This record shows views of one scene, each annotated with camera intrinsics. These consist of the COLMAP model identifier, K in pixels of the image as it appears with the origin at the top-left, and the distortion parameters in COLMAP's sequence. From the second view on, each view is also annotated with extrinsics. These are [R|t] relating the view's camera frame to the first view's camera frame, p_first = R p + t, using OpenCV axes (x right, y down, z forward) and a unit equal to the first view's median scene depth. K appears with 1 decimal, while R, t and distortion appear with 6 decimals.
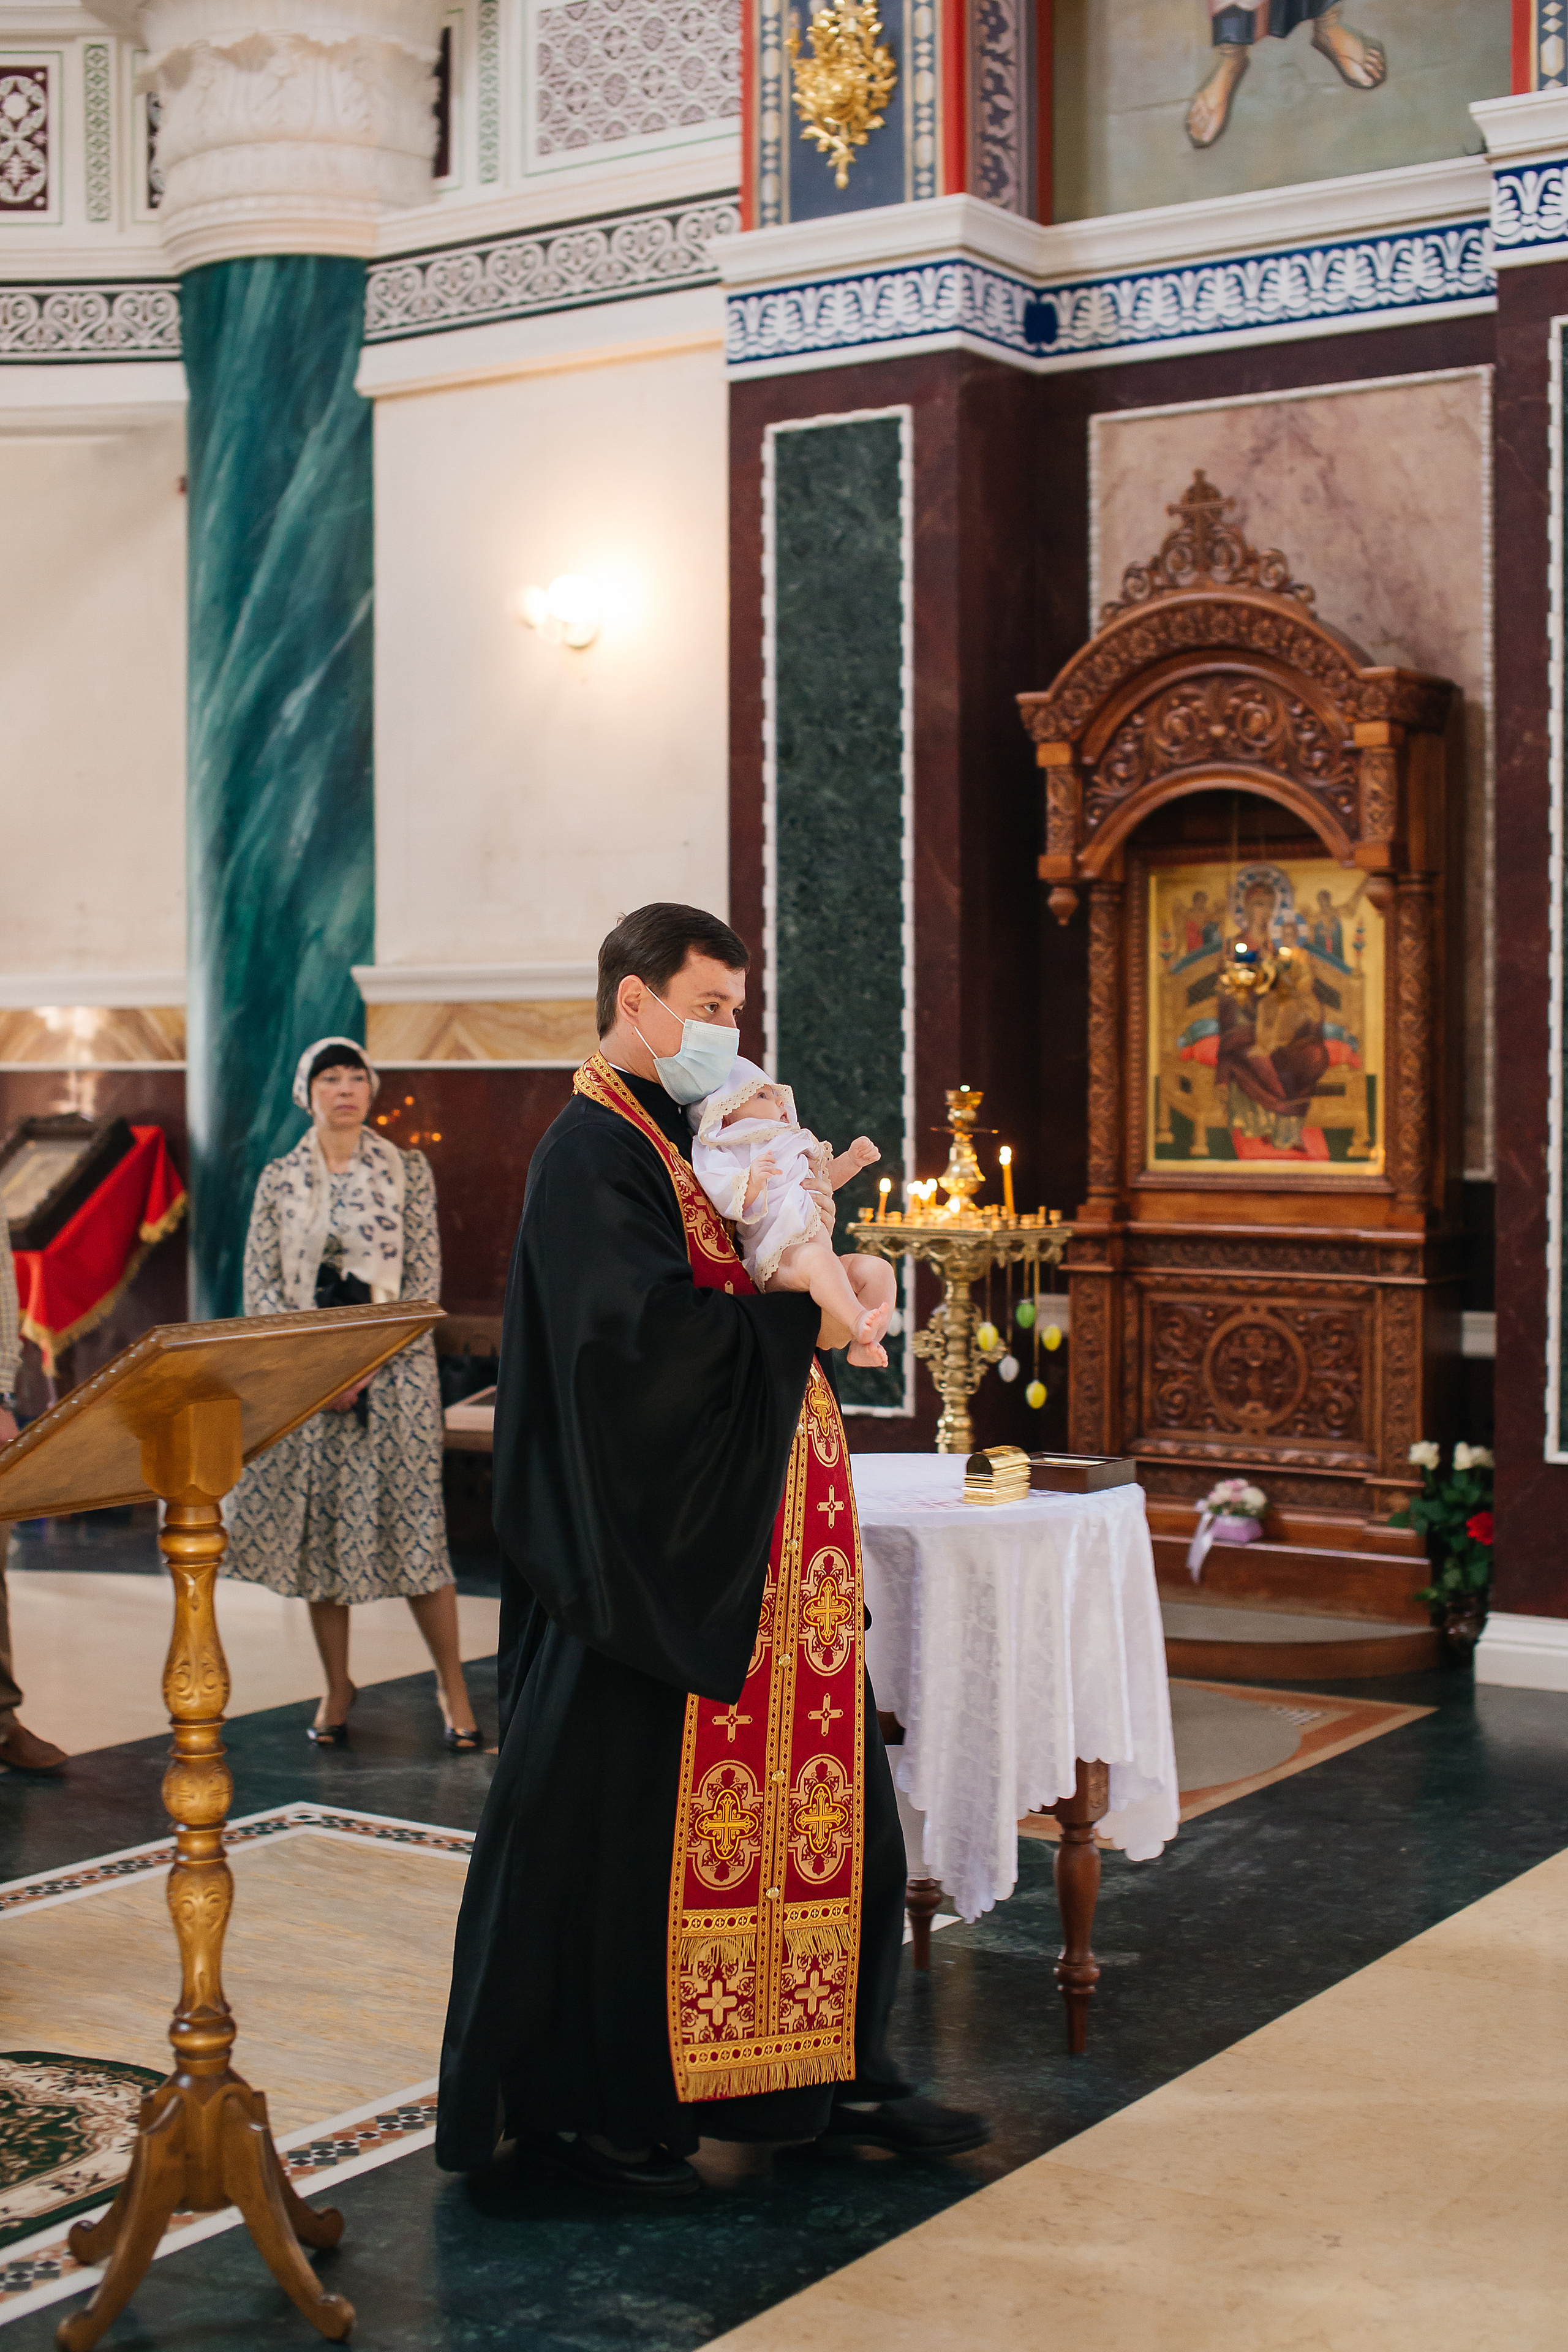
lens RADIAL K [[3246.2, 0, 784.8], [0, 3246.2, 1172.6], [0, 0, 1]] dist [-0.105021, 0.000000]
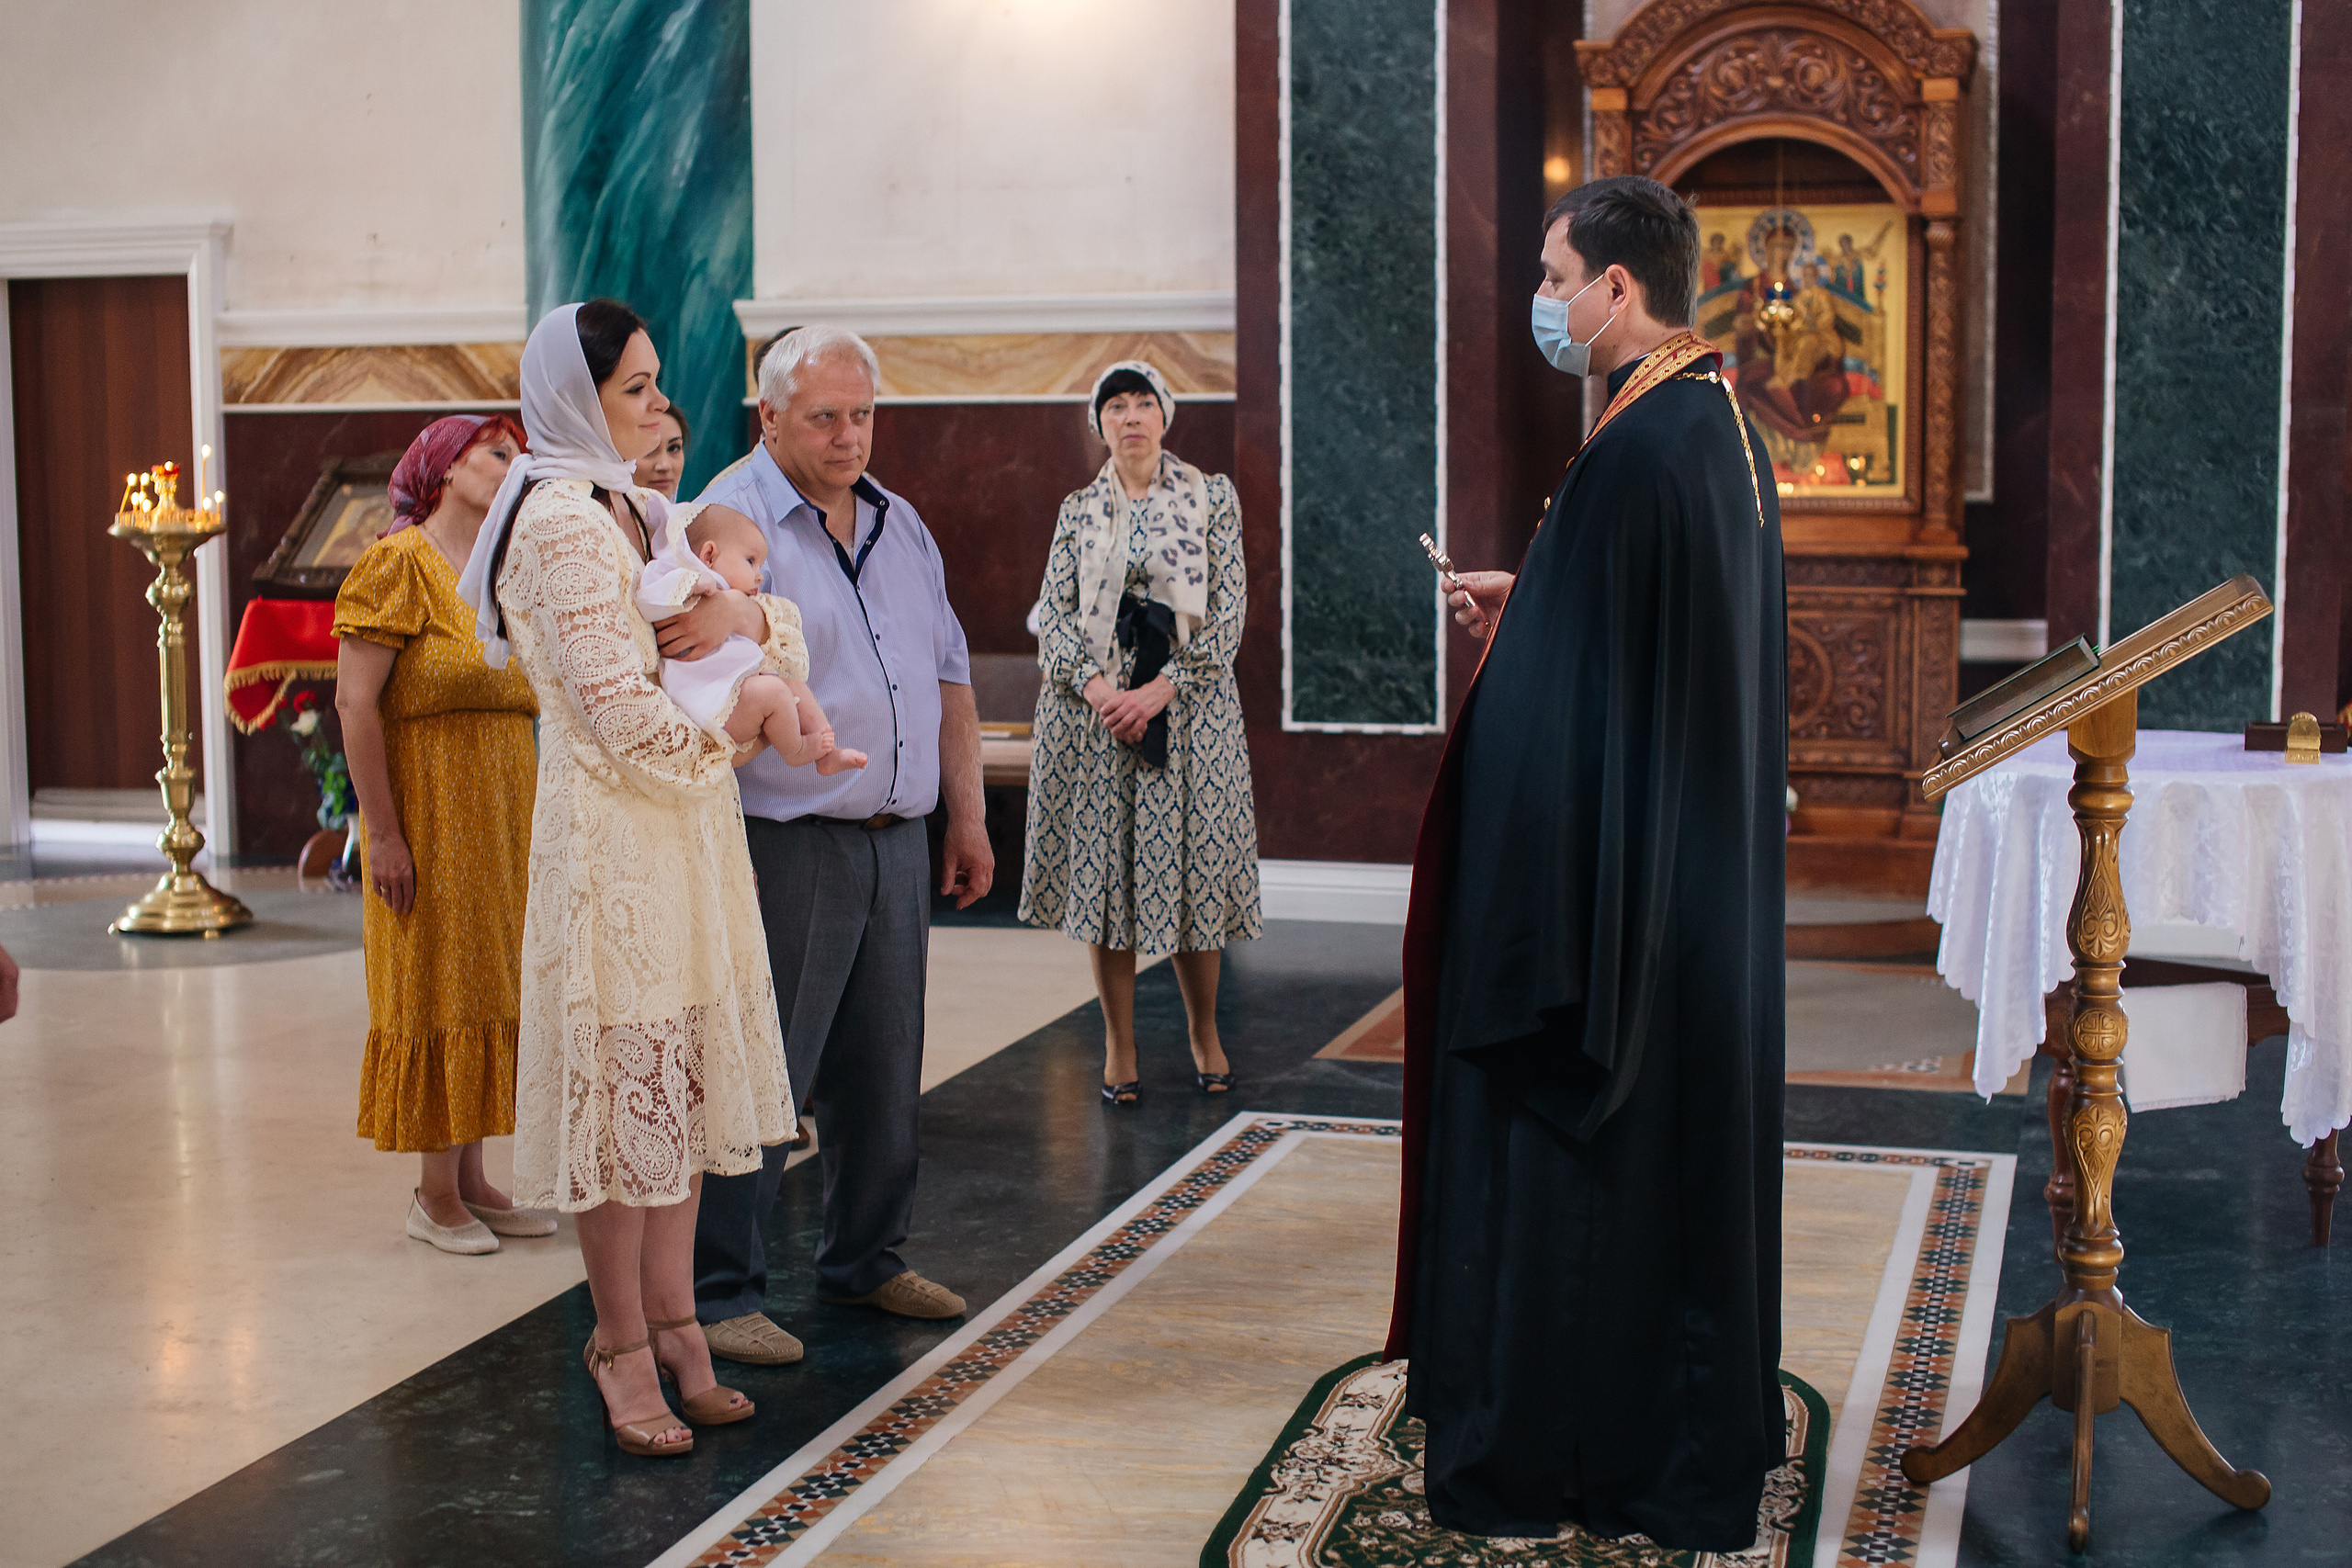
lens RADIAL K [[3245.8, 0, 1177.7], [0, 3245.8, 780.6], [0, 0, 1]] dist [-0.105021, 0.000000]
pose [[0.953368, -0.036555, 0.299589, -0.376703], [0.013693, 0.996855, 0.078060, 0.008010], [-0.301500, -0.070317, 0.950870, 0.029284]]
